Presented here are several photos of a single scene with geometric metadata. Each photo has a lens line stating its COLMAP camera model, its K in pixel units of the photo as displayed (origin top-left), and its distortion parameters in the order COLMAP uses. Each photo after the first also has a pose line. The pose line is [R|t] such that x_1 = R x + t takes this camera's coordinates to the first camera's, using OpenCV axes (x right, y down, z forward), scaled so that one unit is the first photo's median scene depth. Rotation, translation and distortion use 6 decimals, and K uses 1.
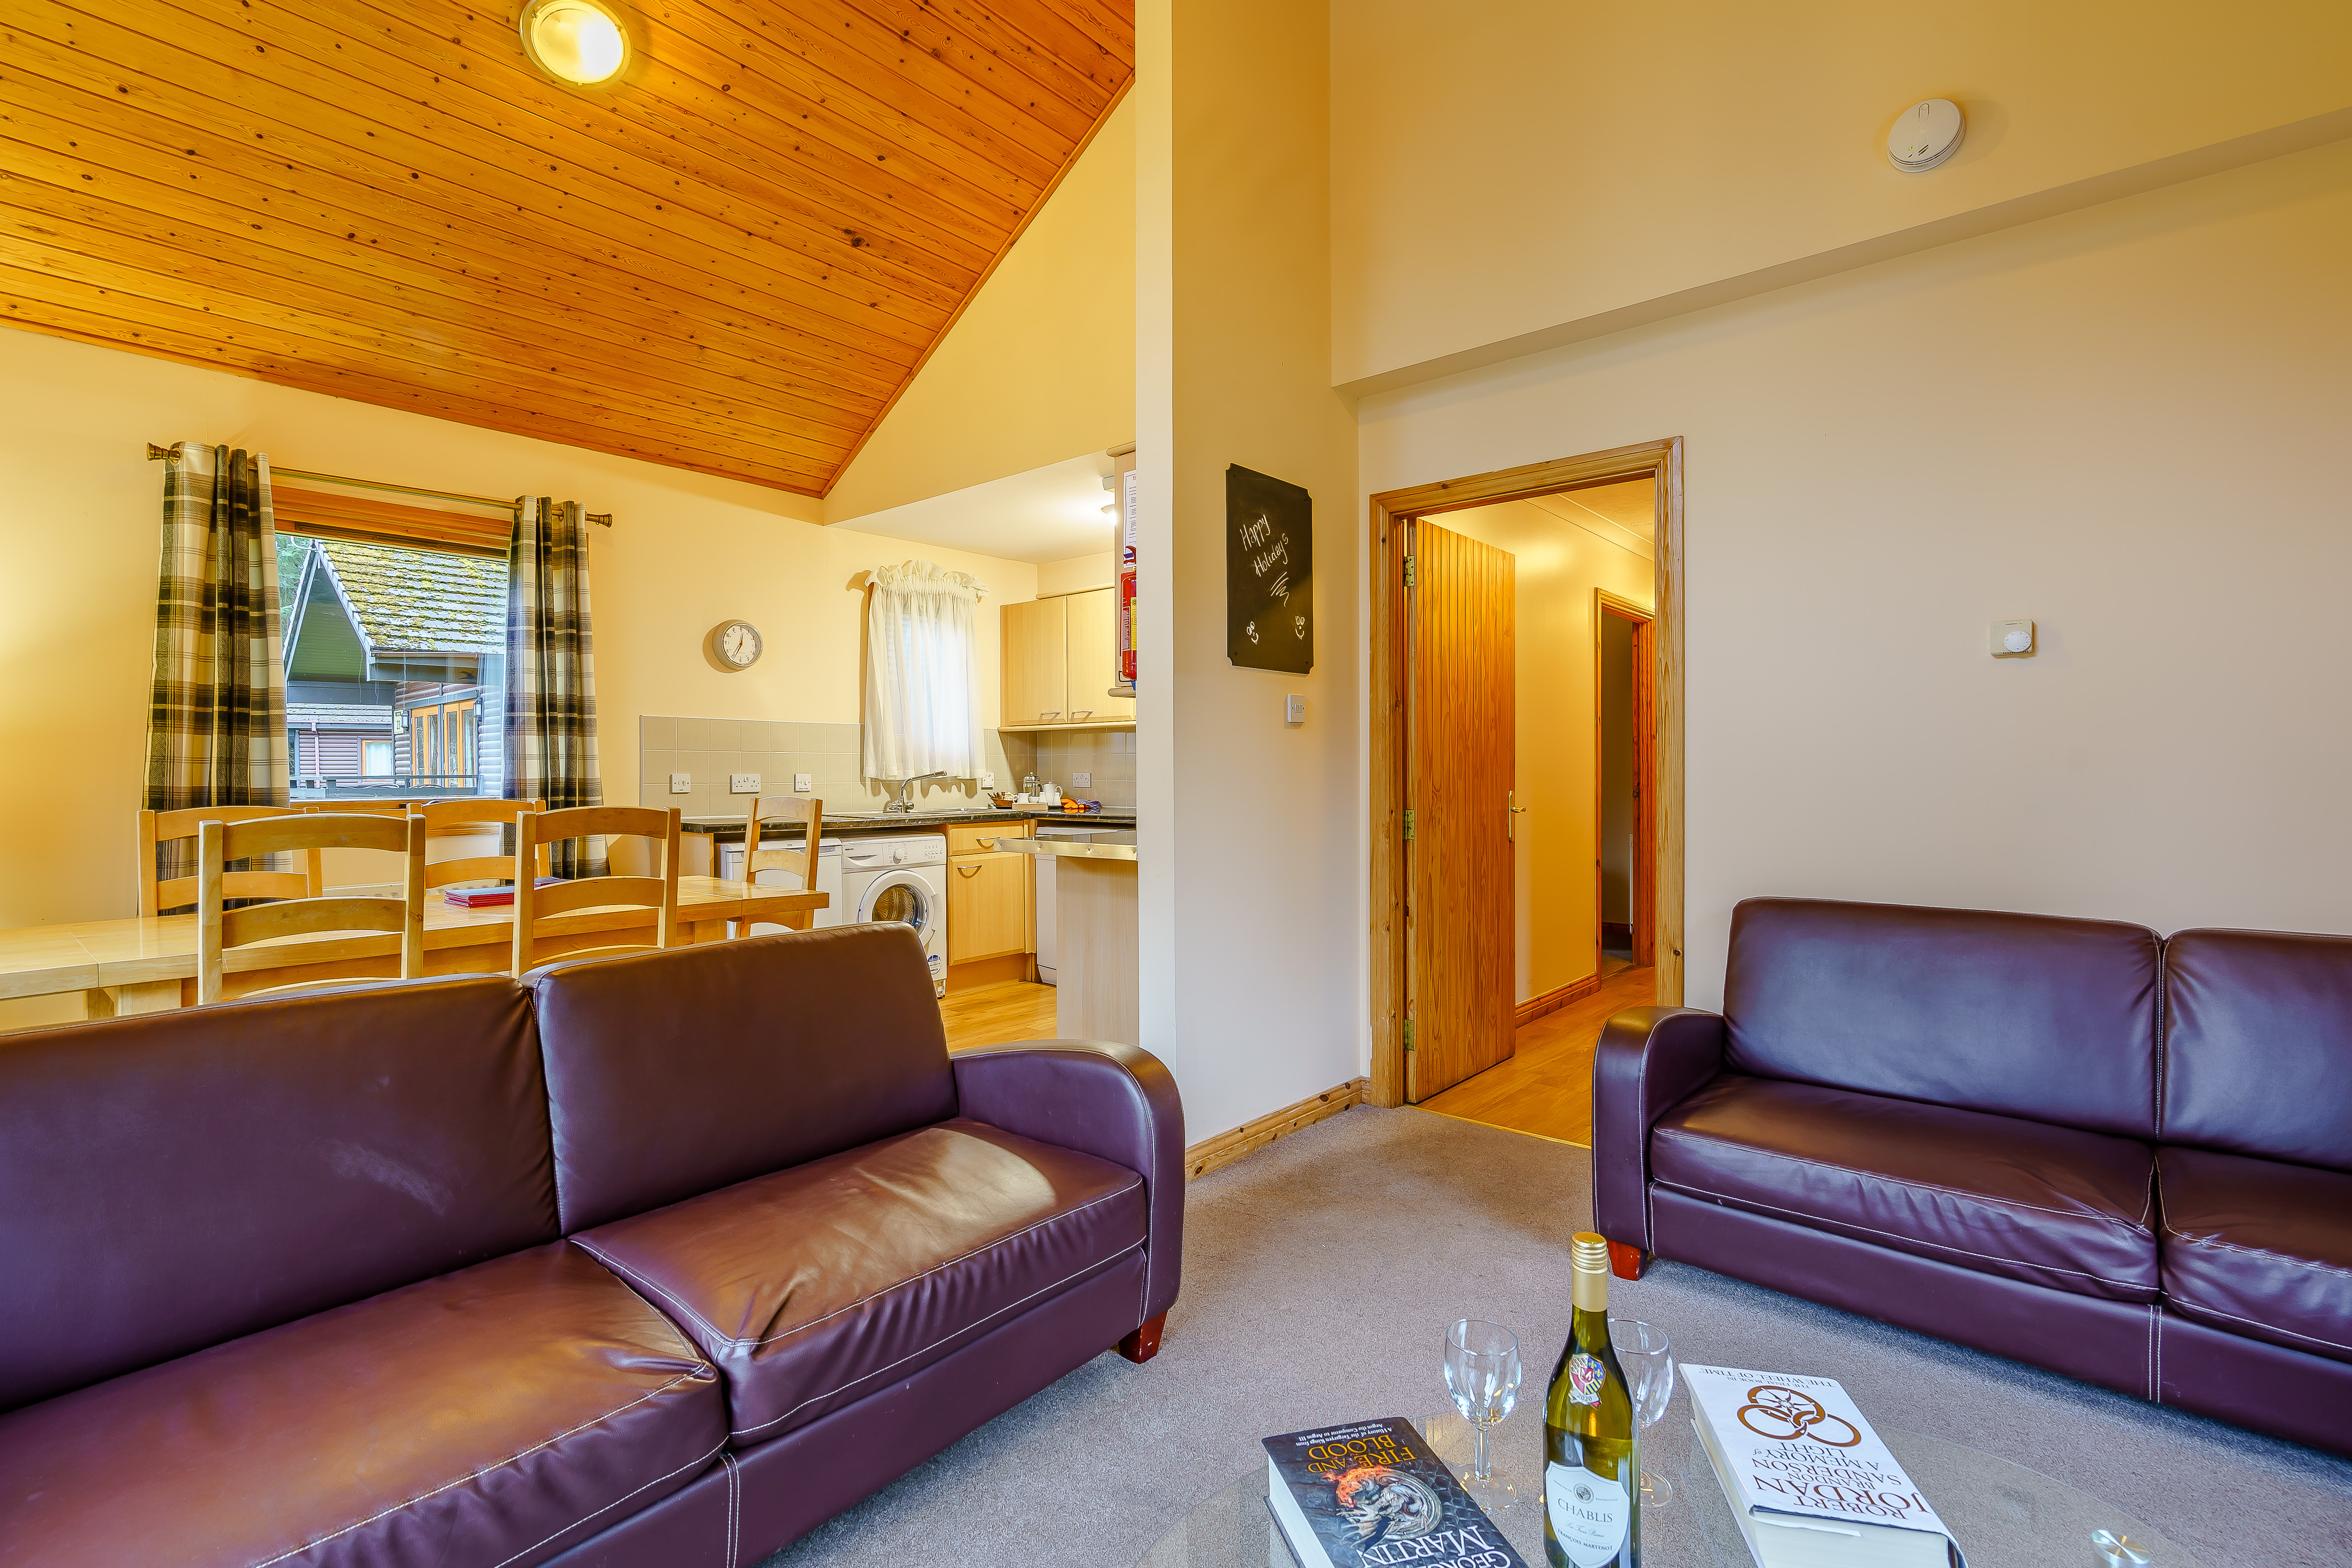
lens RADIAL K [[1059.3, 0, 1176.0], [0, 1059.3, 784.0], [0, 0, 1]] dist [-0.003869, -0.000356]
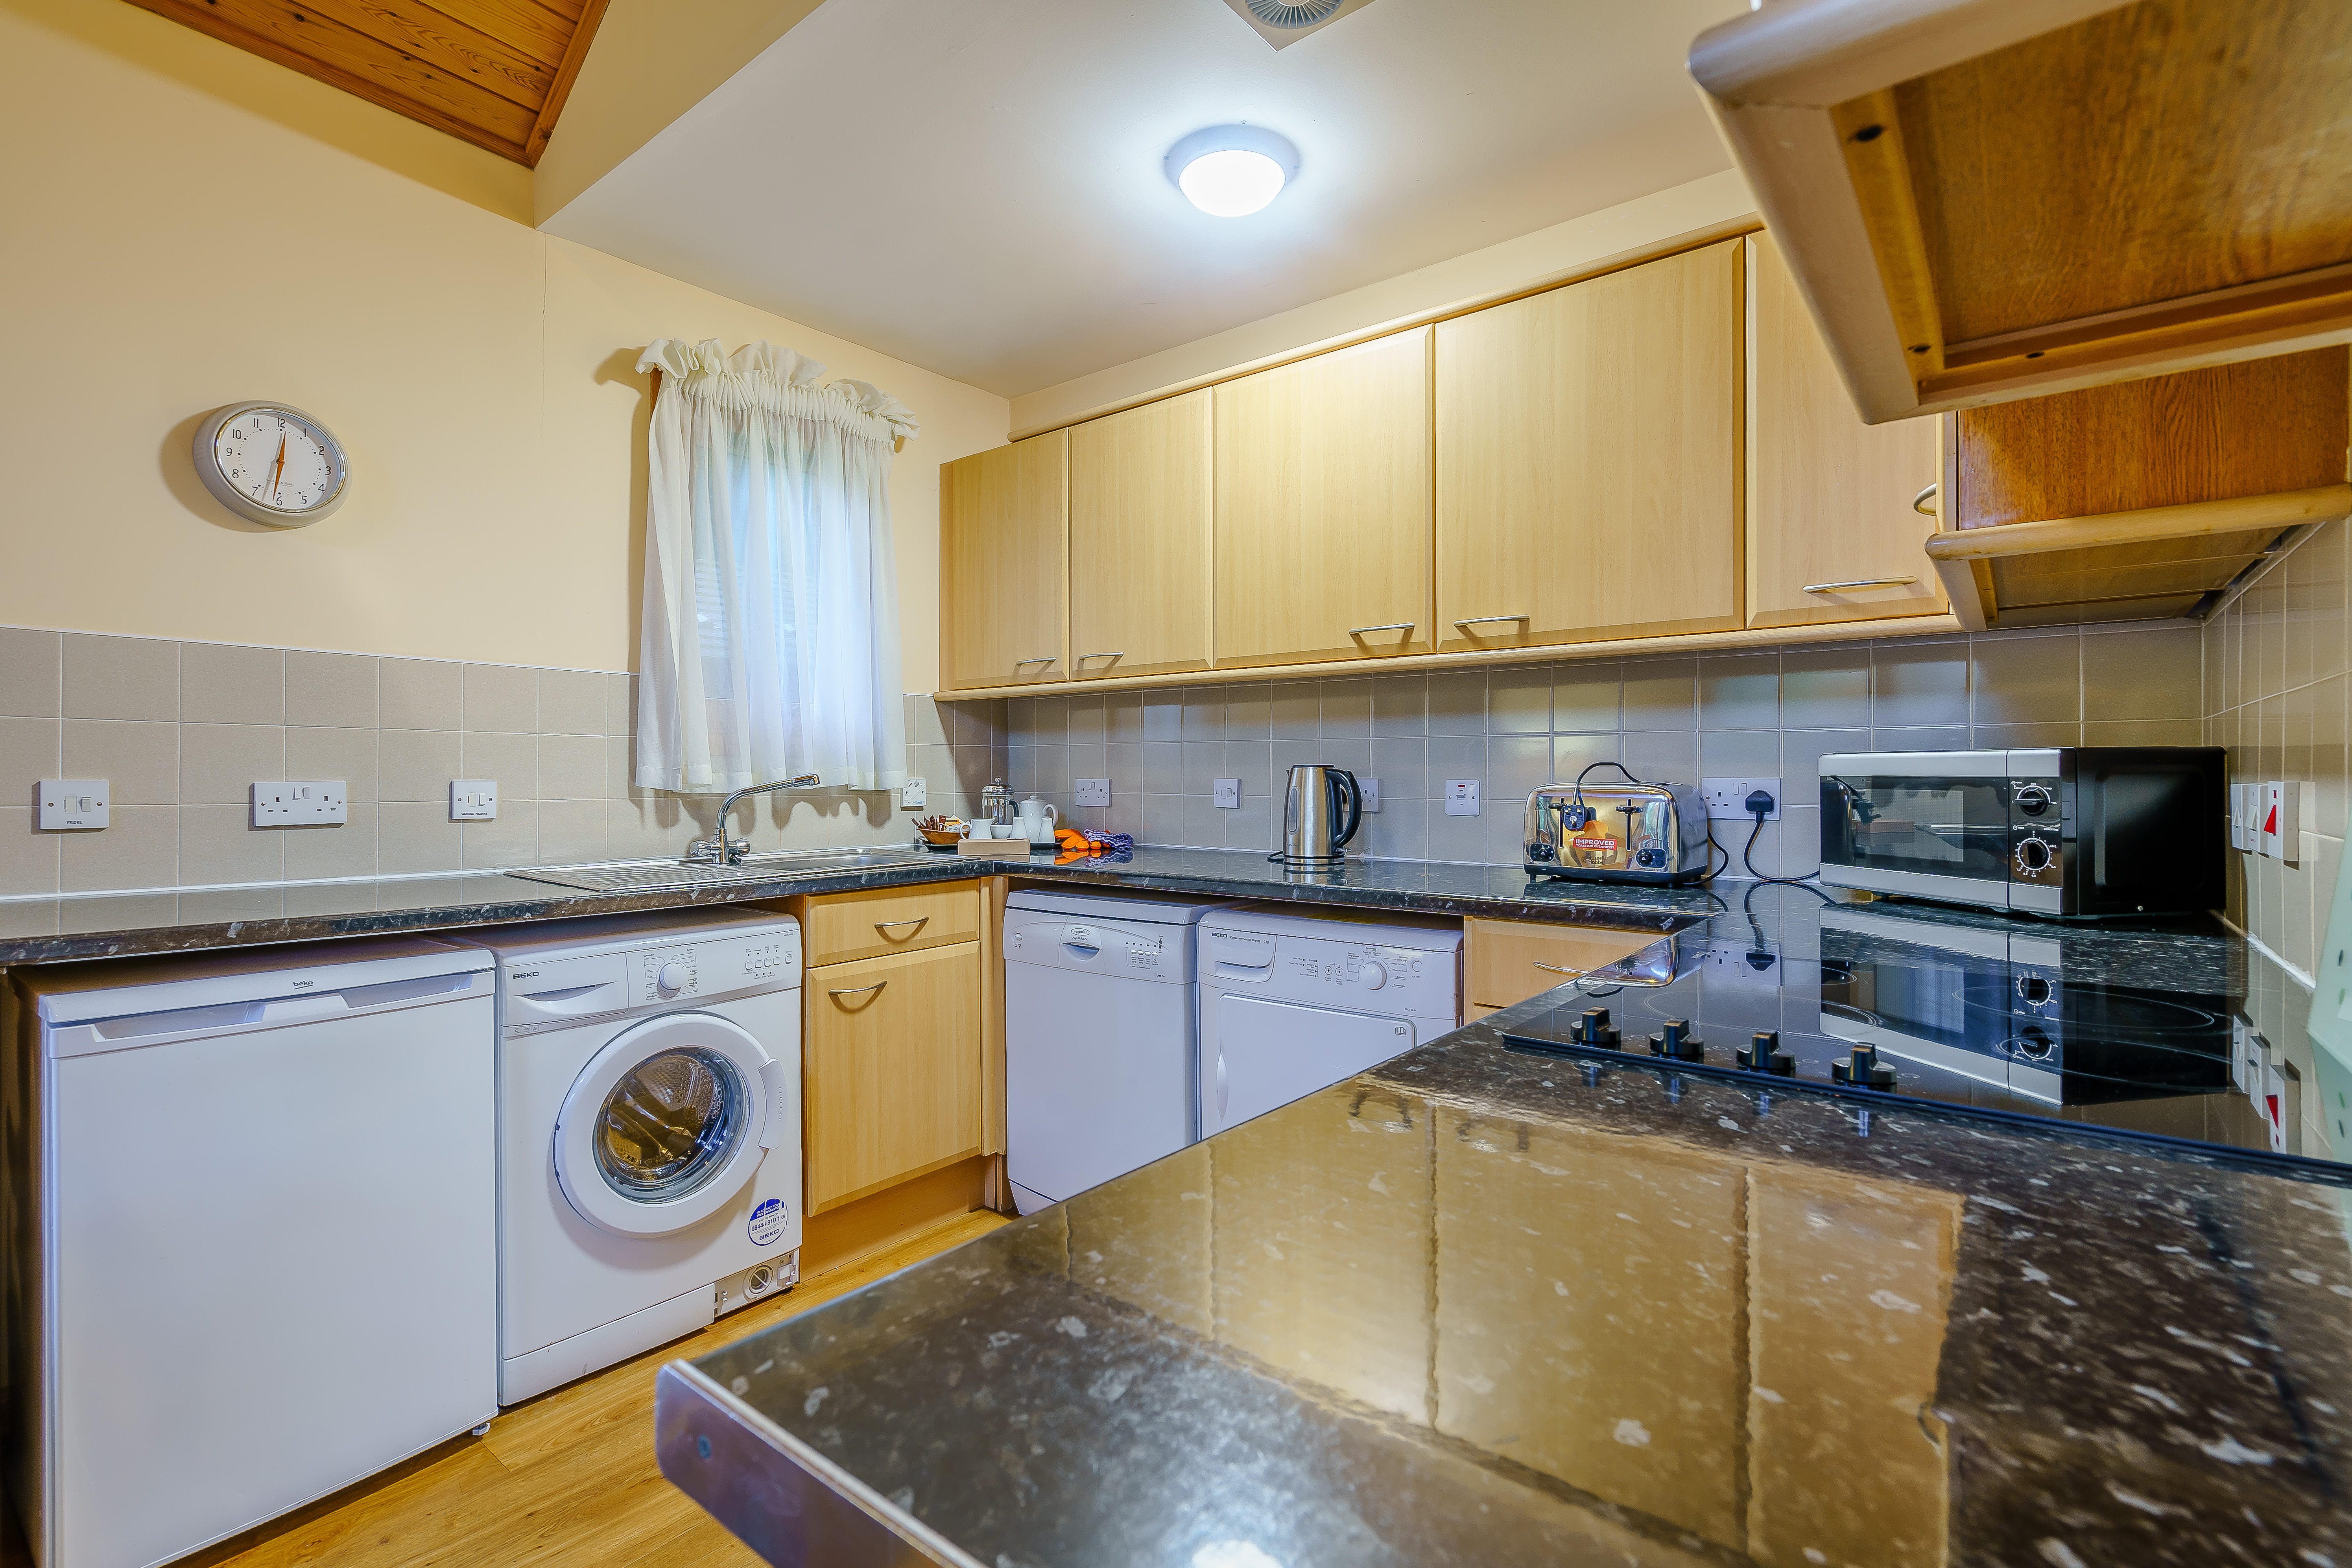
lens RADIAL K [[1059.3, 0, 1176.0], [0, 1059.3, 784.0], [0, 0, 1]] dist [-0.003869, -0.000356]
pose [[0.999608, 0.004045, 0.027697, -0.068629], [-0.003942, 0.999985, -0.003753, -0.007027], [-0.027712, 0.003643, 0.999609, 0.517804]]
